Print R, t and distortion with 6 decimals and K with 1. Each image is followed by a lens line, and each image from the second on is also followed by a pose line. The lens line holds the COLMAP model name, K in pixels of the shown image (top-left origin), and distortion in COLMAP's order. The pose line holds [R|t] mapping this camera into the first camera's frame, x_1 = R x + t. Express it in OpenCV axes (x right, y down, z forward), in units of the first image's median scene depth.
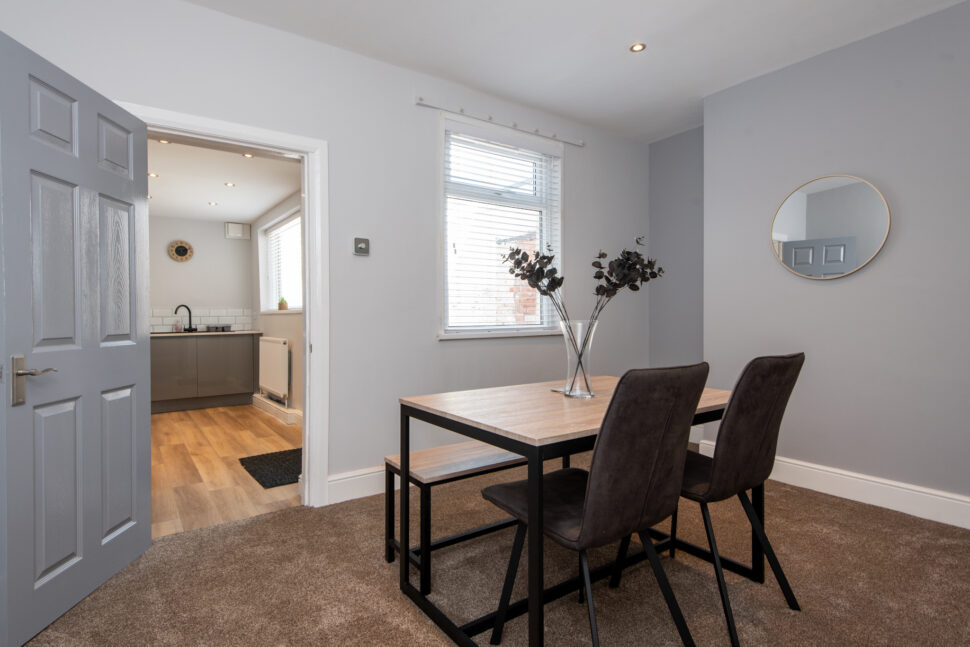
lens RADIAL K [[509.4, 0, 485.0], [0, 509.4, 323.5], [0, 0, 1]] dist [0.013977, -0.000159]
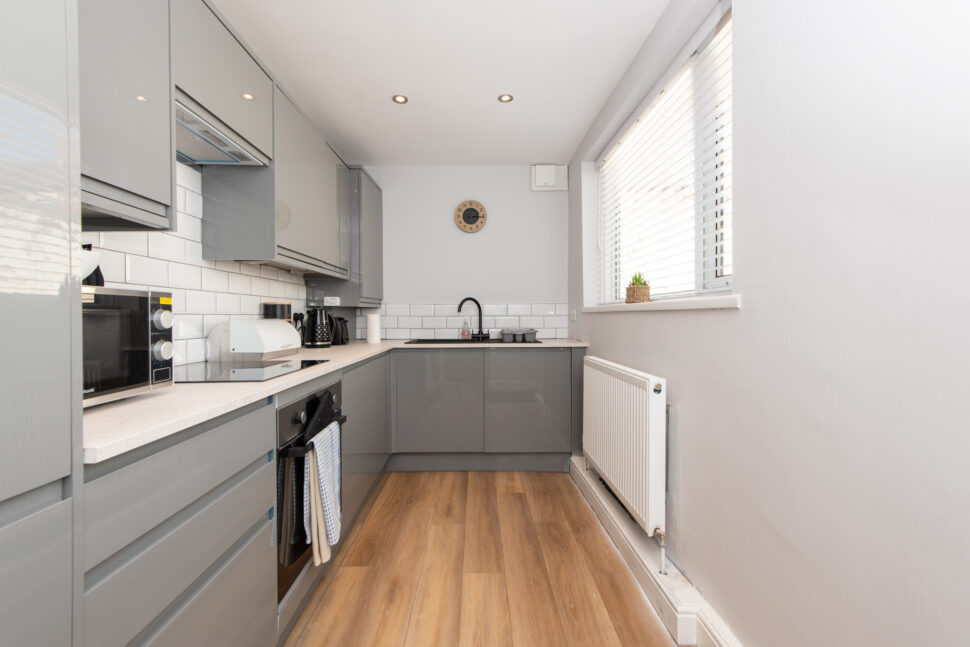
lens RADIAL K [[434.0, 0, 477.3], [0, 434.0, 319.9], [0, 0, 1]] dist [0.035469, -0.018389]
pose [[0.814506, 0.009073, -0.580084, -0.274904], [-0.009673, 0.999951, 0.002057, -0.010329], [0.580074, 0.003936, 0.814554, 0.579225]]
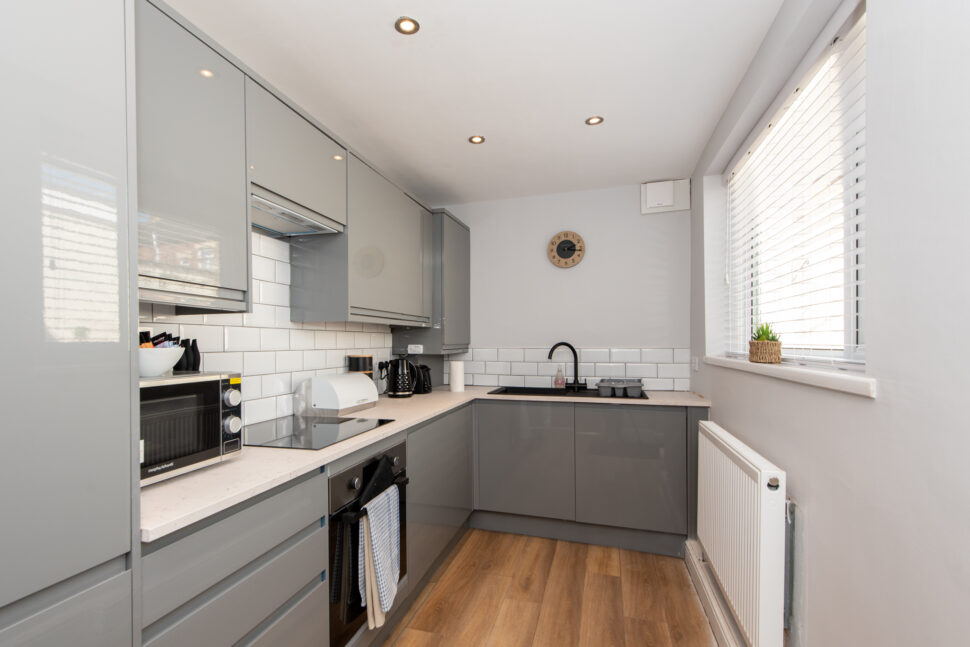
lens RADIAL K [[477.4, 0, 442.8], [0, 477.4, 348.0], [0, 0, 1]] dist [0.027543, -0.000849]
pose [[0.581168, 0.012163, -0.813693, -0.243088], [-0.008924, 0.999923, 0.008573, -0.034823], [0.813735, 0.002279, 0.581232, 0.600084]]
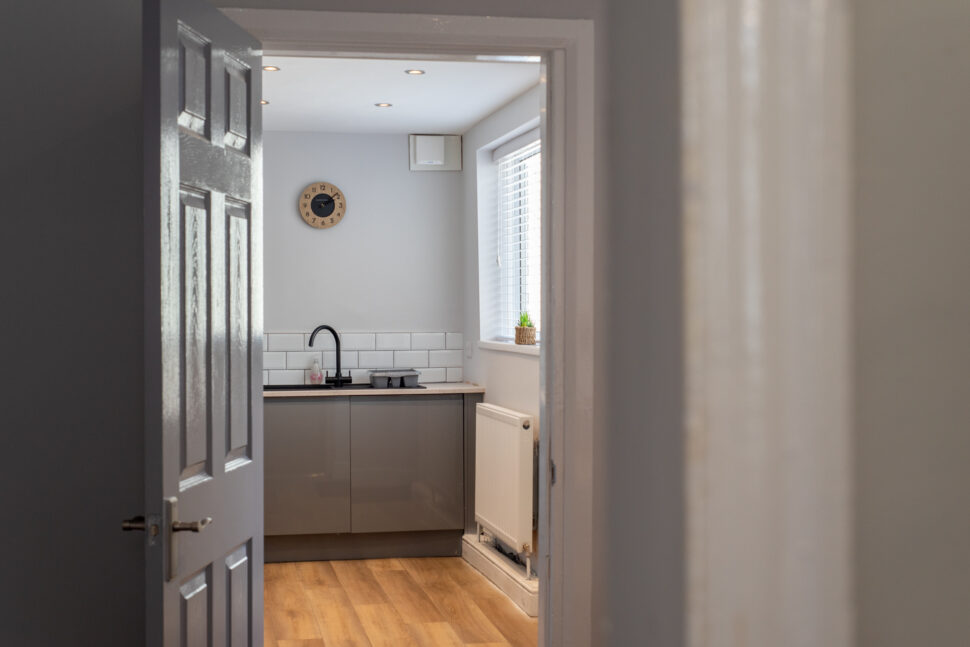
lens RADIAL K [[1455.3, 0, 485.0], [0, 1455.3, 323.5], [0, 0, 1]] dist [-0.016876, 0.009202]
pose [[0.909874, 0.008032, -0.414807, 0.072479], [-0.007800, 0.999967, 0.002255, -0.043571], [0.414812, 0.001184, 0.909907, -0.111289]]
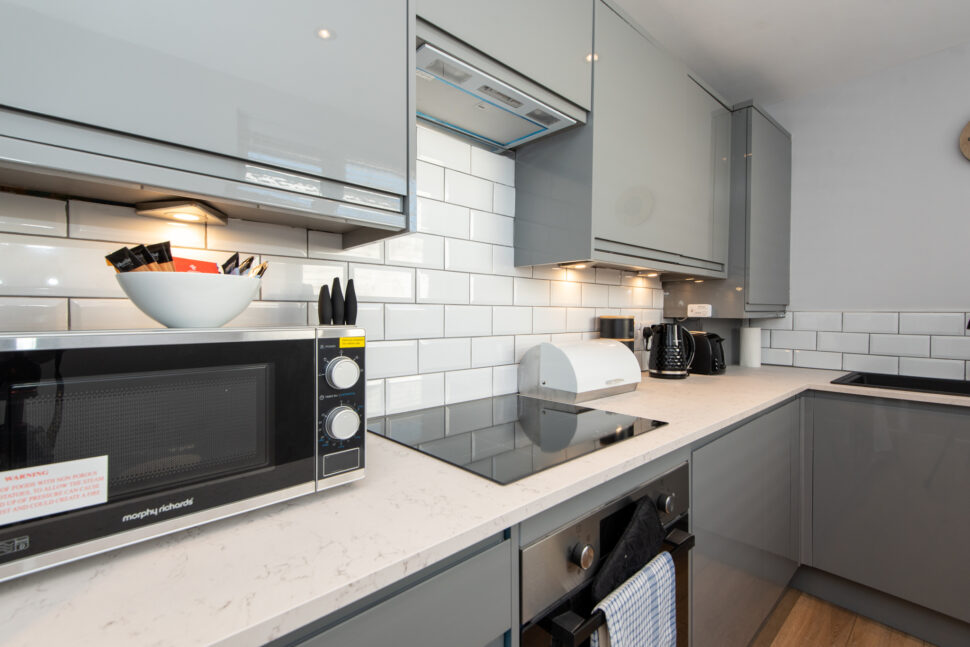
lens RADIAL K [[434.0, 0, 477.3], [0, 434.0, 319.9], [0, 0, 1]] dist [0.035469, -0.018389]
pose [[0.110710, 0.019732, -0.993657, -0.369554], [-0.016045, 0.999708, 0.018065, -0.024792], [0.993723, 0.013944, 0.110995, 0.671672]]
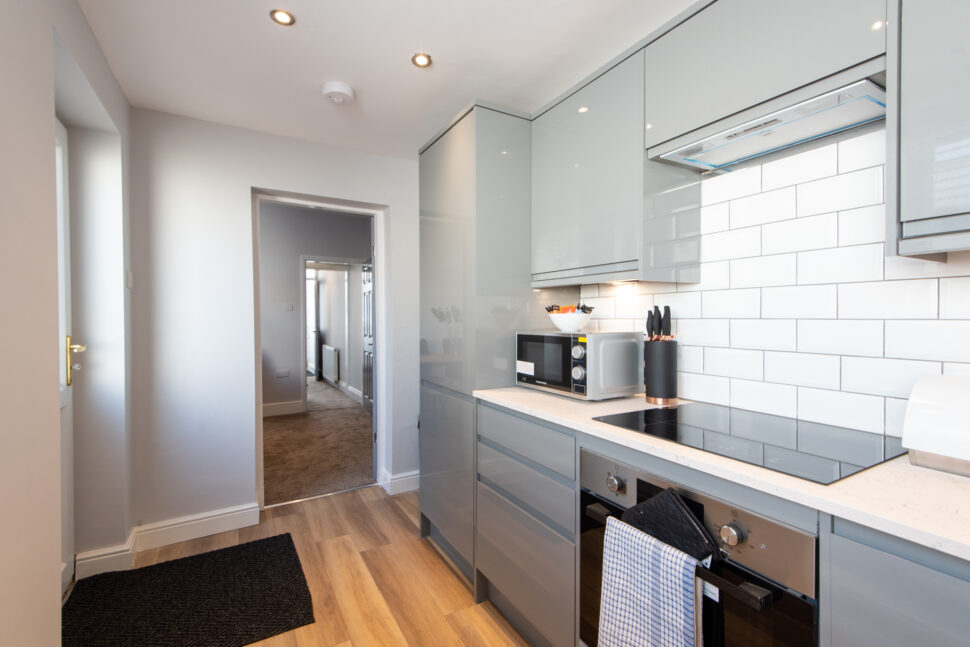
lens RADIAL K [[432.5, 0, 482.2], [0, 432.5, 319.0], [0, 0, 1]] dist [0.022615, -0.006320]
pose [[-0.994583, 0.009606, 0.103501, -0.451755], [0.011487, 0.999779, 0.017596, -0.034044], [-0.103310, 0.018690, -0.994474, 0.914700]]
